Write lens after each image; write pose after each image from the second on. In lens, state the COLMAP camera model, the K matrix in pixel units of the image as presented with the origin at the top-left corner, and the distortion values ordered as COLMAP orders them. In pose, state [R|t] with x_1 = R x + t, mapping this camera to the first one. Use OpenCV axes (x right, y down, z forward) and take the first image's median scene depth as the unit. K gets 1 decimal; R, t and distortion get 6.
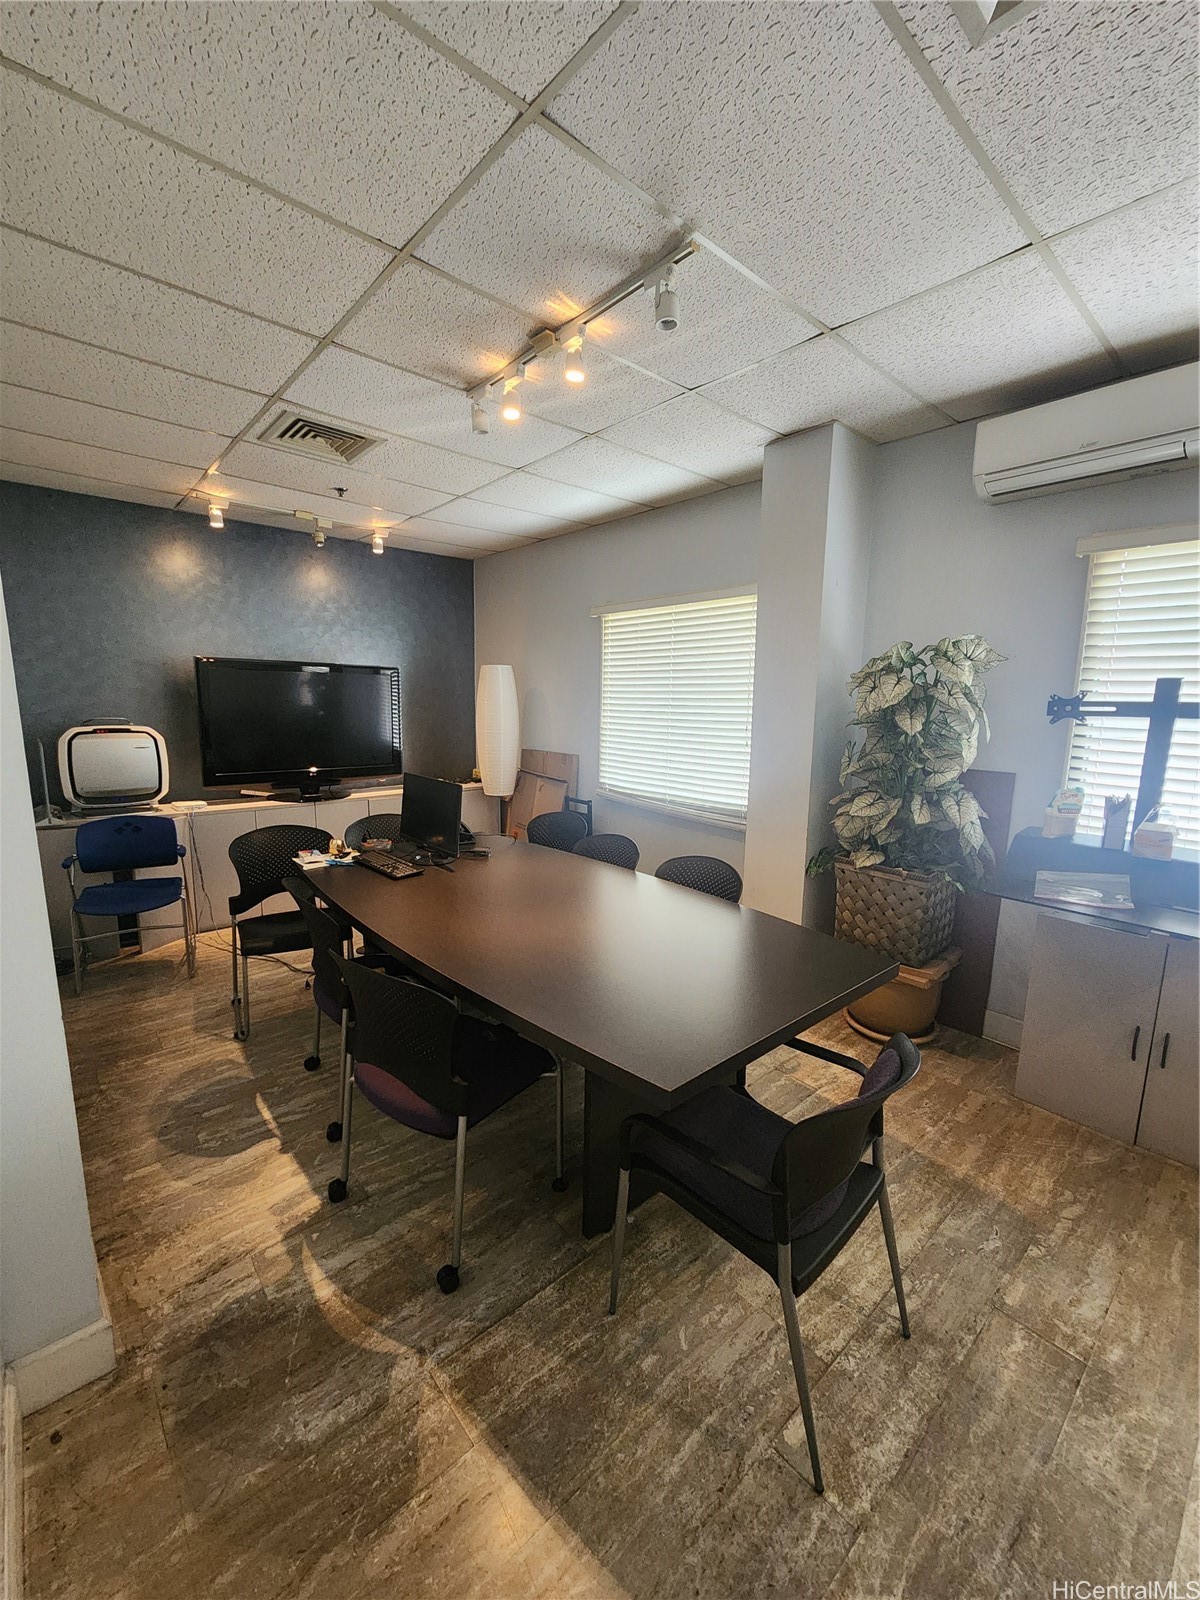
lens RADIAL K [[650.1, 0, 597.8], [0, 650.1, 808.3], [0, 0, 1]] dist [0.001101, -0.001004]
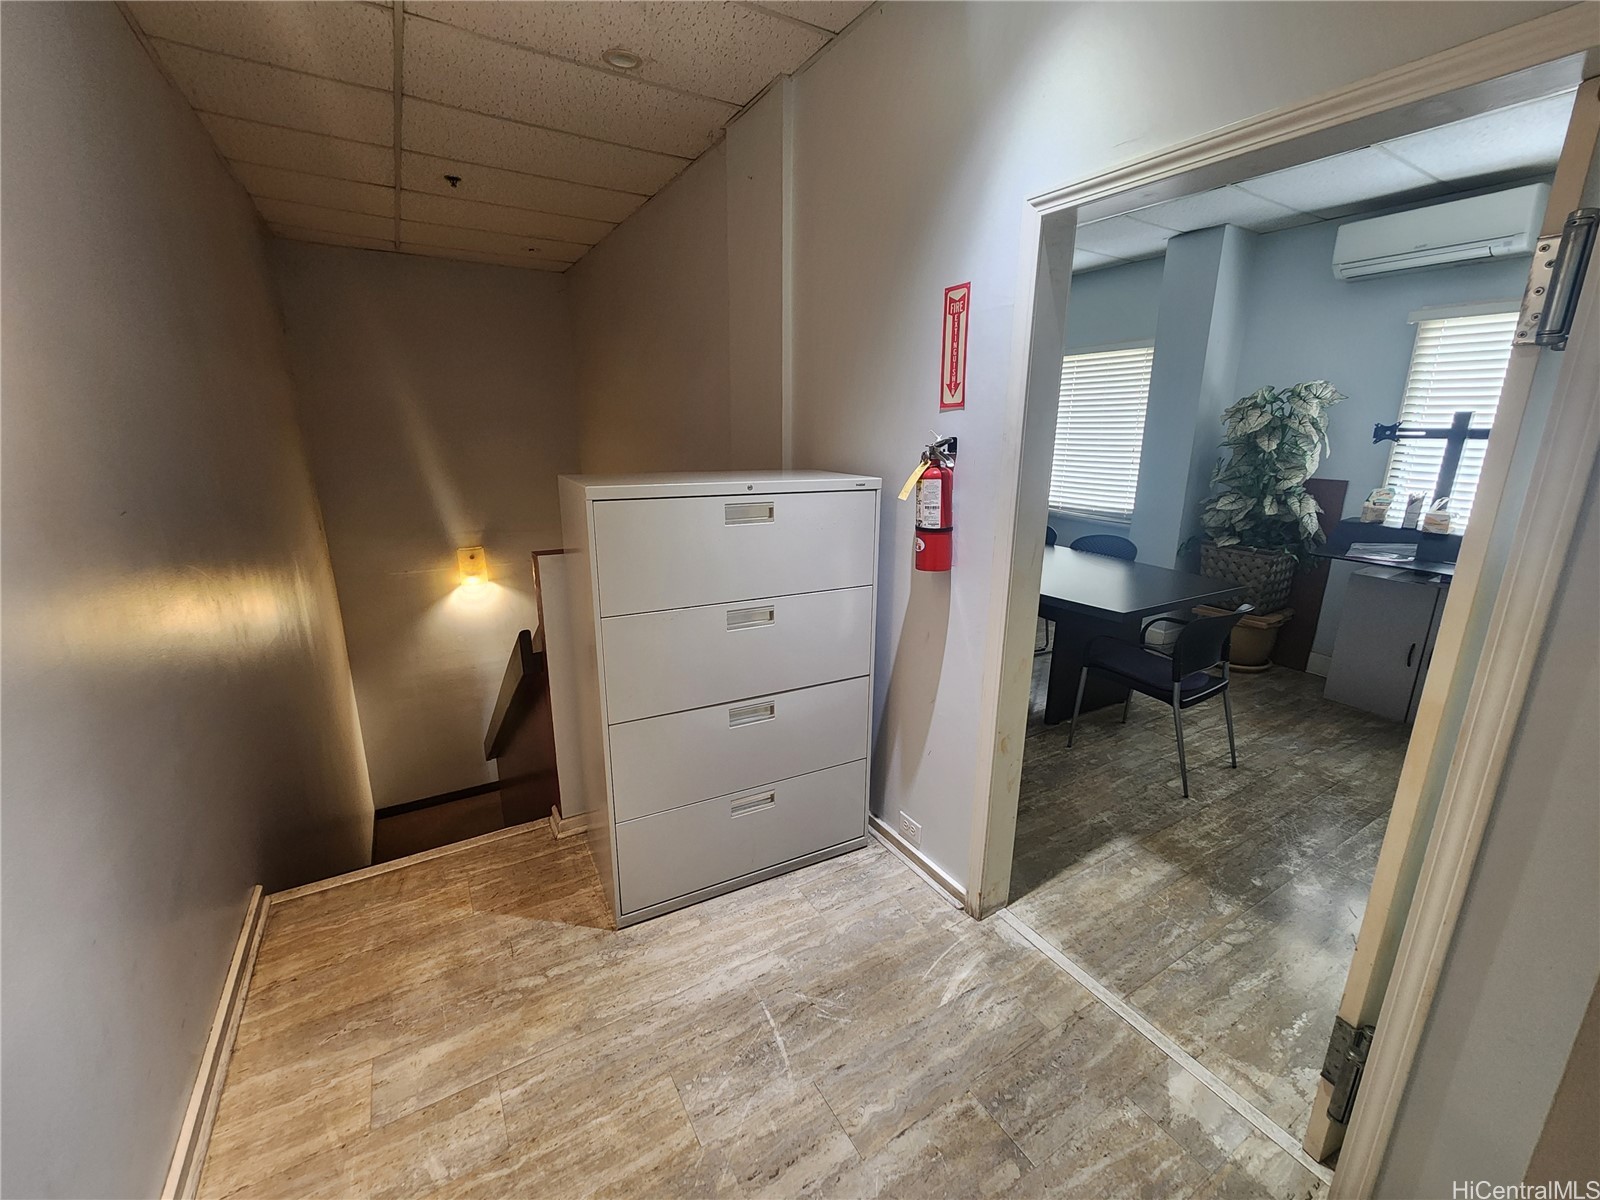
lens RADIAL K [[650.1, 0, 805.6], [0, 650.1, 592.0], [0, 0, 1]] dist [0.001101, -0.001004]
pose [[0.984860, 0.042017, -0.168181, -0.266691], [-0.028625, 0.996280, 0.081280, 0.106418], [0.170971, -0.075235, 0.982399, -0.603778]]
